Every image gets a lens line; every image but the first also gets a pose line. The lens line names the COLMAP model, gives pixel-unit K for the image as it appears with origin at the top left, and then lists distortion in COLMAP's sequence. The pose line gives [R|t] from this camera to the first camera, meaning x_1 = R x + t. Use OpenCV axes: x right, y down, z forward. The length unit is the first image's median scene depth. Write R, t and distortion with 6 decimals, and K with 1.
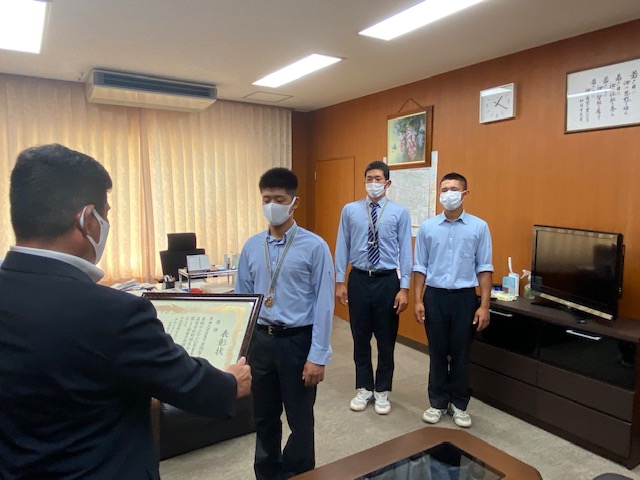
lens RADIAL K [[461.7, 0, 318.1], [0, 461.7, 240.7], [0, 0, 1]] dist [0.096475, -0.118078]
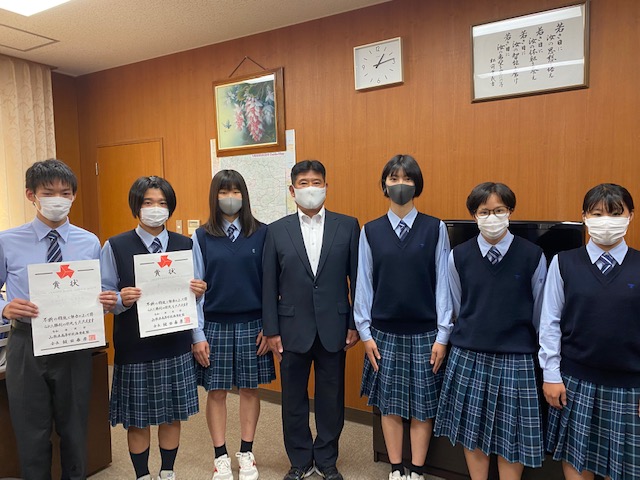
lens RADIAL K [[488.7, 0, 320.0], [0, 488.7, 240.0], [0, 0, 1]] dist [0.055317, -0.068290]
pose [[0.890306, -0.055154, 0.452011, -0.063779], [0.070029, 0.997413, -0.016231, -0.002590], [-0.449946, 0.046104, 0.891865, 0.290127]]
